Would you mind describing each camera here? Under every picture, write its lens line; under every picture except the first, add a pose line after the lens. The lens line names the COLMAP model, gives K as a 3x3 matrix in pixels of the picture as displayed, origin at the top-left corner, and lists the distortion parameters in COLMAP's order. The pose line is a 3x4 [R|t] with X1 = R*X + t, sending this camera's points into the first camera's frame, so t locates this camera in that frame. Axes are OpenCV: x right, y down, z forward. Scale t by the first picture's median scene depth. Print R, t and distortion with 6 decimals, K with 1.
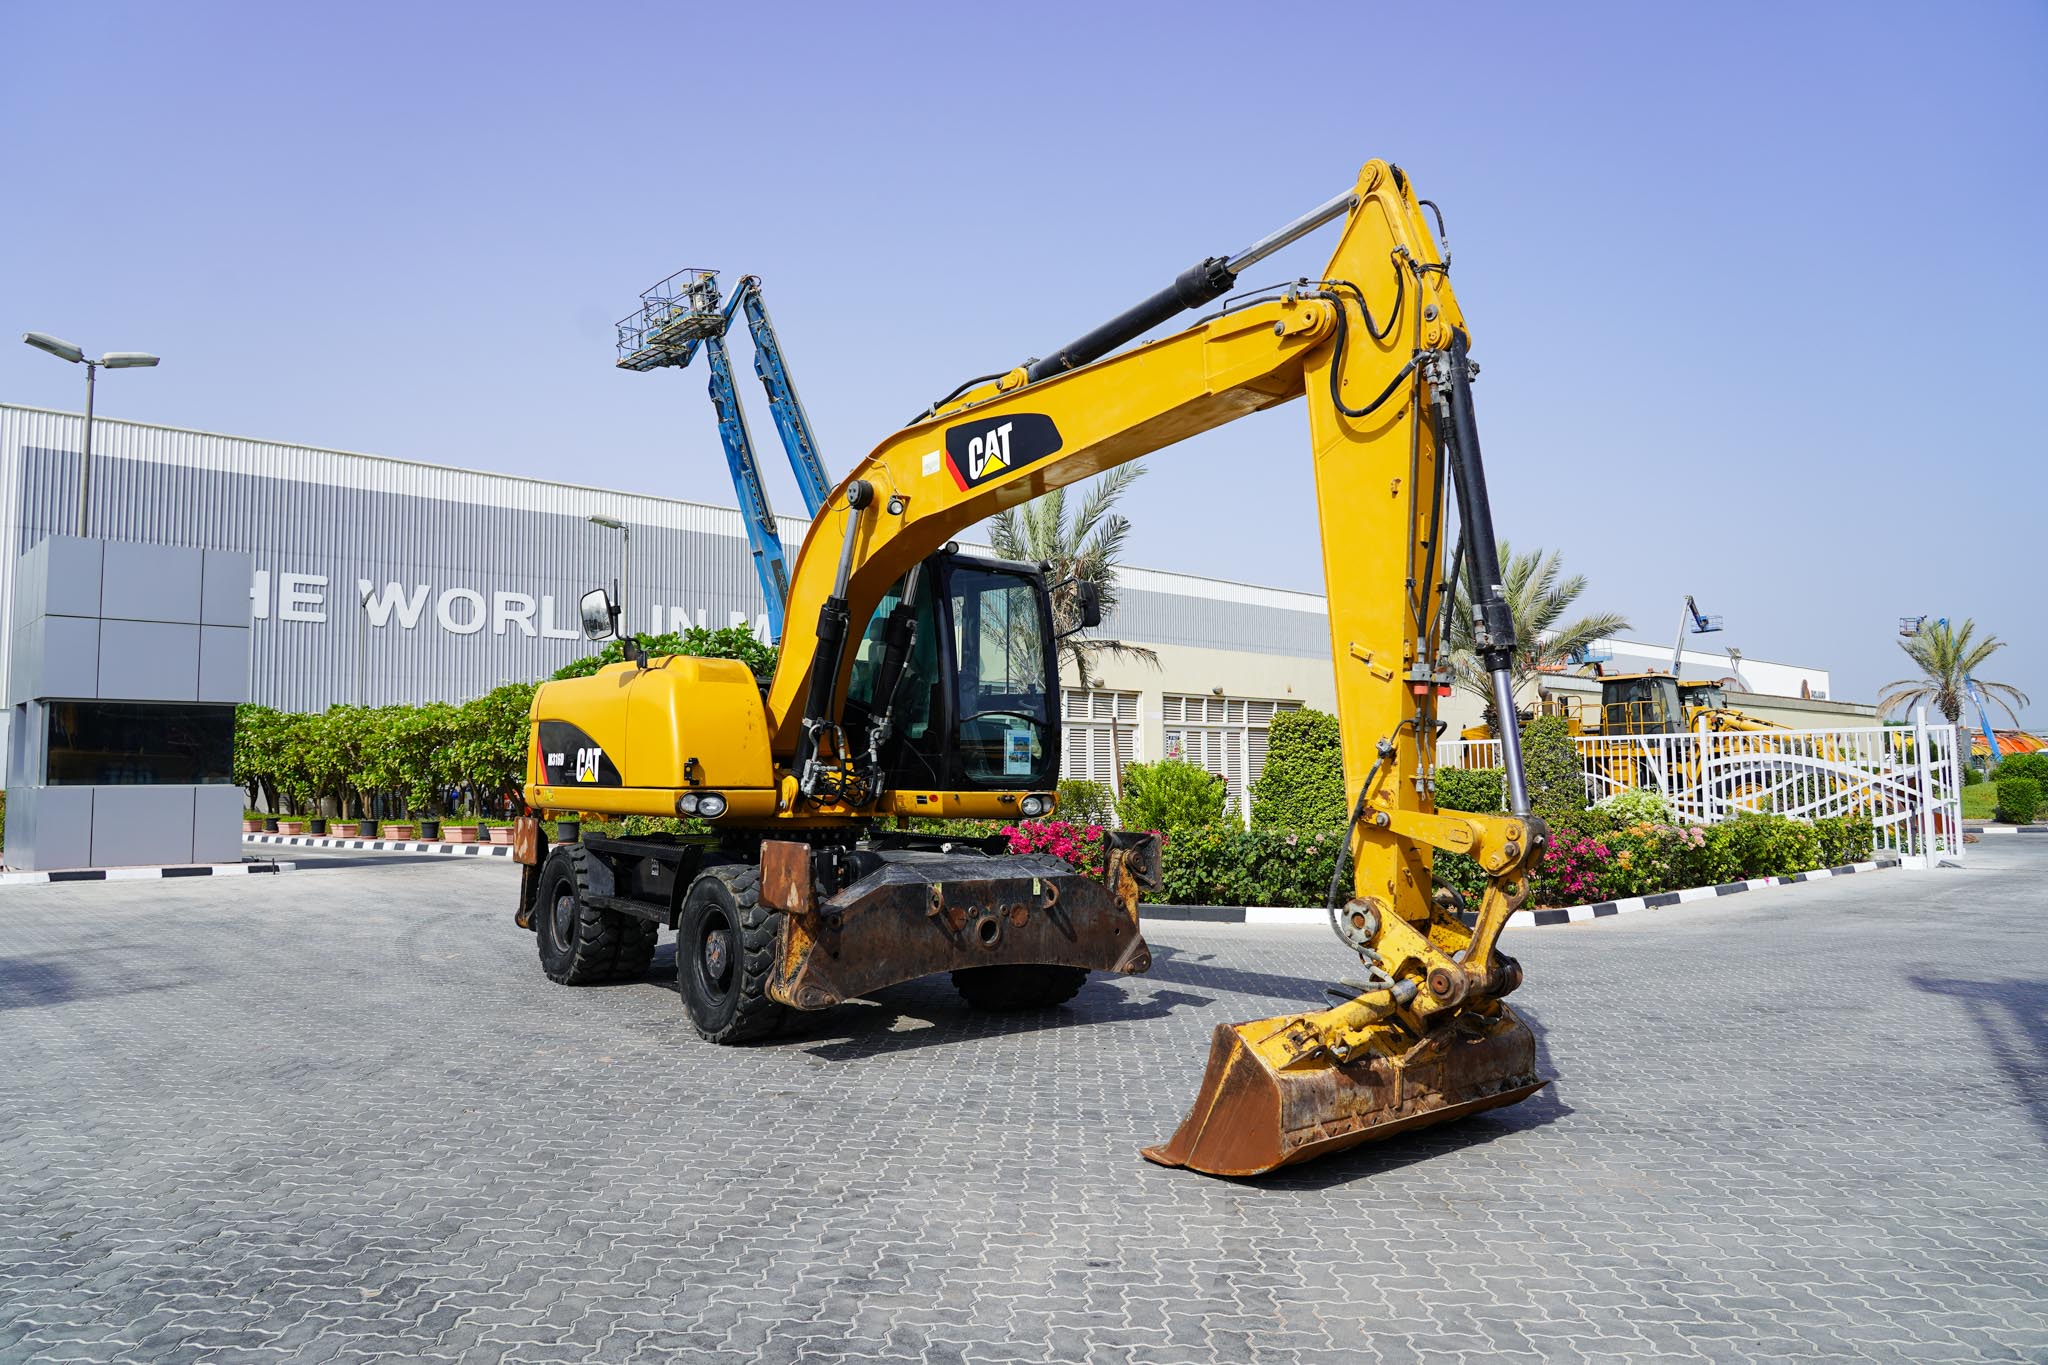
lens RADIAL K [[1370.0, 0, 1036.8], [0, 1370.0, 684.9], [0, 0, 1]] dist [-0.015263, 0.006020]
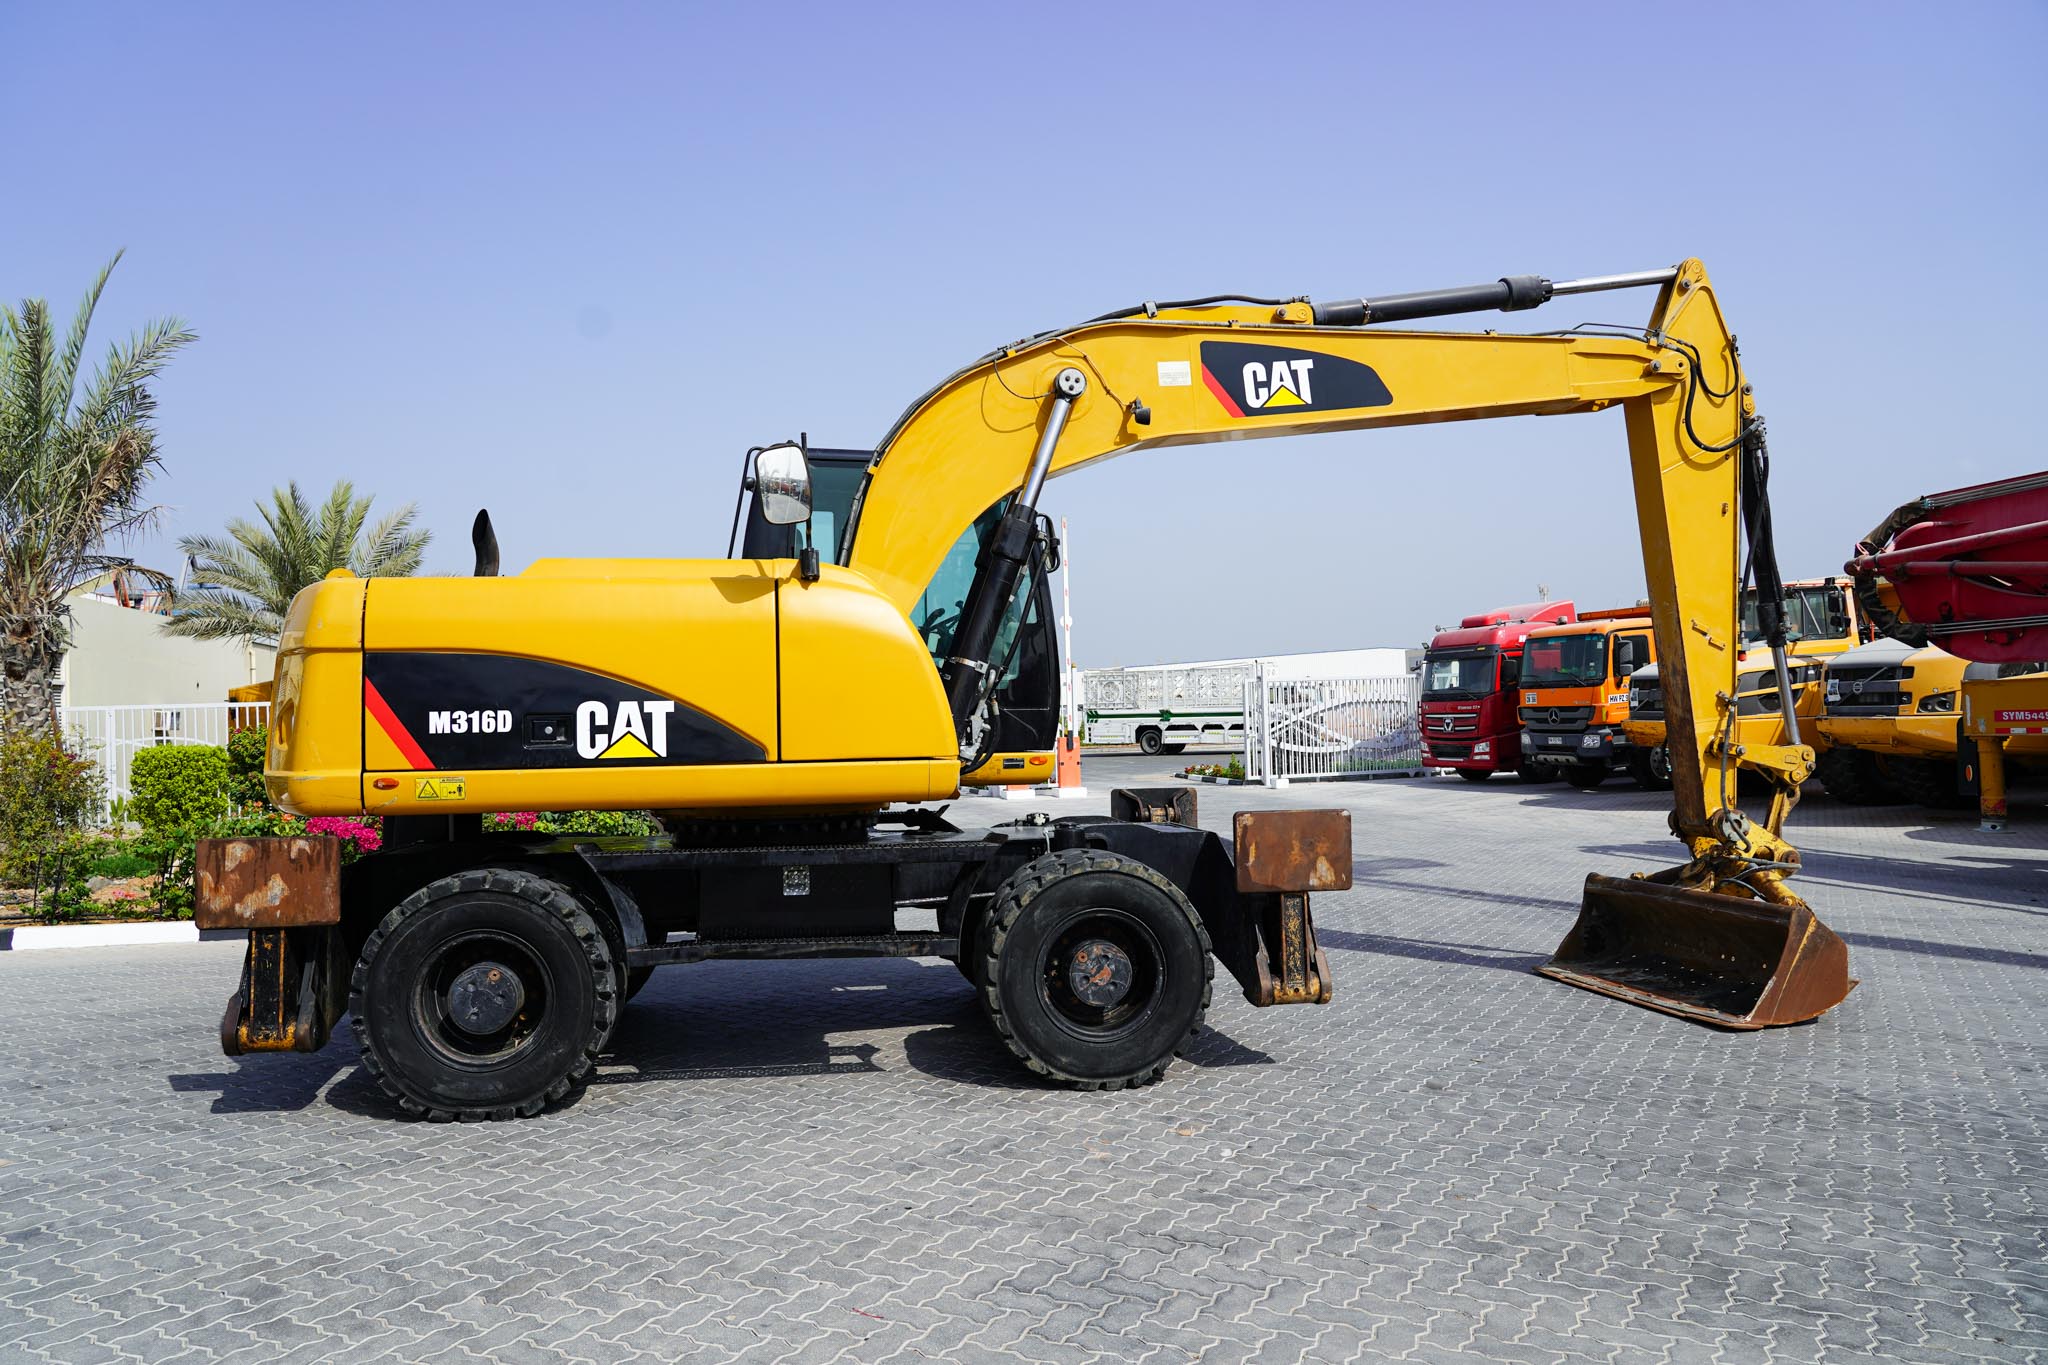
lens RADIAL K [[1370.0, 0, 1032.5], [0, 1370.0, 674.2], [0, 0, 1]] dist [-0.015263, 0.006020]
pose [[0.480397, 0.021221, 0.876794, -0.921481], [-0.036221, 0.999334, -0.004341, 0.038039], [-0.876303, -0.029673, 0.480846, 0.686907]]
